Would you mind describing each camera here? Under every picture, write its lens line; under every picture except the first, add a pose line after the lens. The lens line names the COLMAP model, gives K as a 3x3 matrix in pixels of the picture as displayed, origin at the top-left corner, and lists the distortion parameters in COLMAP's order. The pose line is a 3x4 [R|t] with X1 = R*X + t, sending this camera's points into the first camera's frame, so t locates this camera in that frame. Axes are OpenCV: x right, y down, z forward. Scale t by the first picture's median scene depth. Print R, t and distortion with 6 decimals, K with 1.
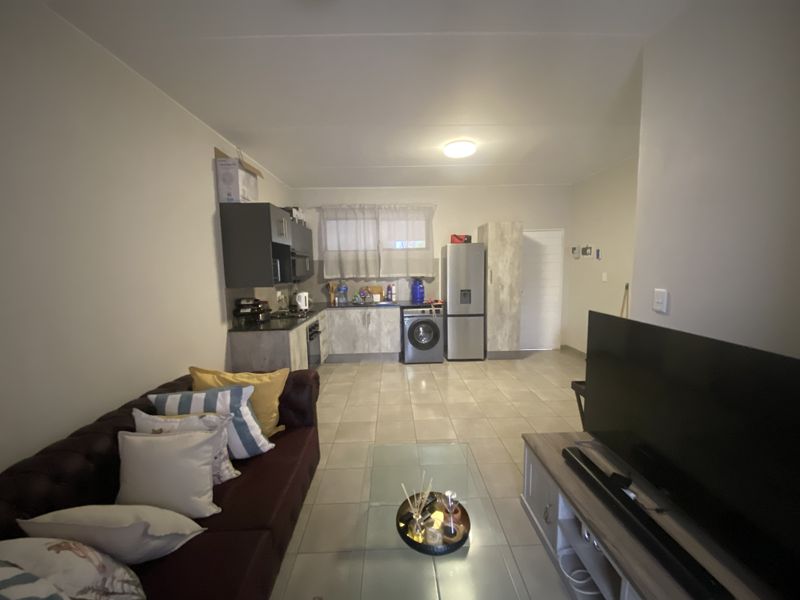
lens RADIAL K [[318.0, 0, 400.0], [0, 318.0, 300.0], [0, 0, 1]] dist [0.002545, -0.012404]
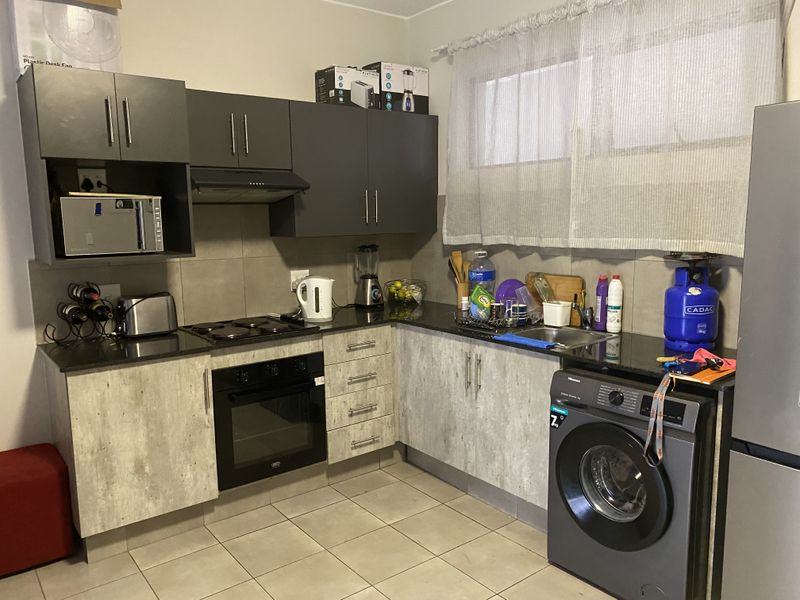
lens RADIAL K [[596.7, 0, 400.0], [0, 596.7, 300.0], [0, 0, 1]] dist [0.003010, -0.002598]
pose [[0.590592, 0.123328, -0.797491, 0.360723], [-0.079792, 0.992335, 0.094368, -0.074577], [0.803016, 0.007900, 0.595905, 0.627719]]
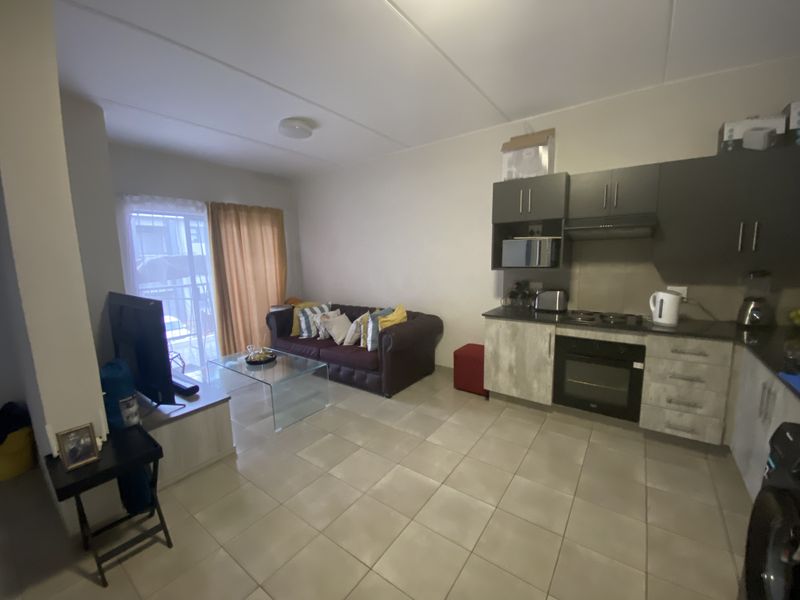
lens RADIAL K [[322.7, 0, 397.6], [0, 322.7, 295.5], [0, 0, 1]] dist [0.000124, -0.014363]
pose [[-0.619511, 0.134534, -0.773374, 0.392837], [-0.047054, 0.977069, 0.207660, -0.108953], [0.783577, 0.165038, -0.598974, 0.959753]]
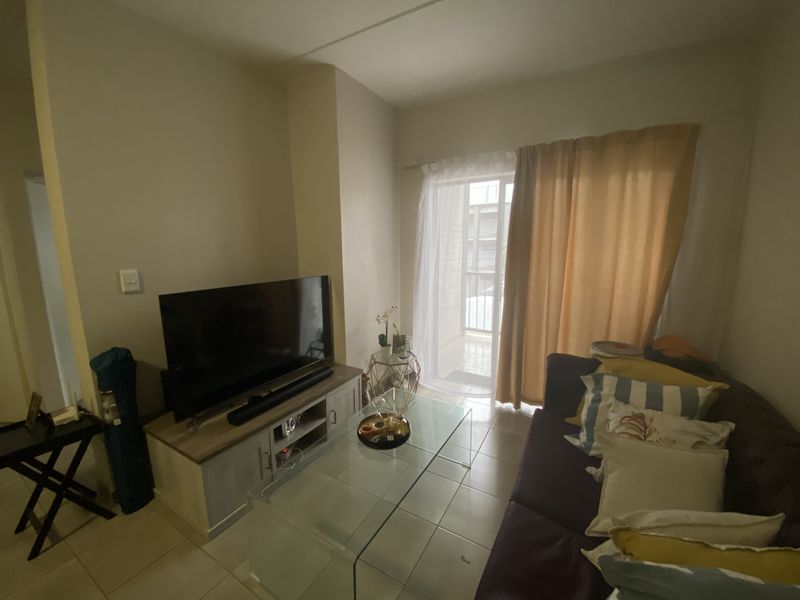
lens RADIAL K [[318.0, 0, 400.0], [0, 318.0, 300.0], [0, 0, 1]] dist [0.002545, -0.012404]
pose [[-0.847879, -0.064318, 0.526274, -0.185714], [0.082788, 0.964378, 0.251240, -0.050841], [-0.523687, 0.256590, -0.812351, 0.554926]]
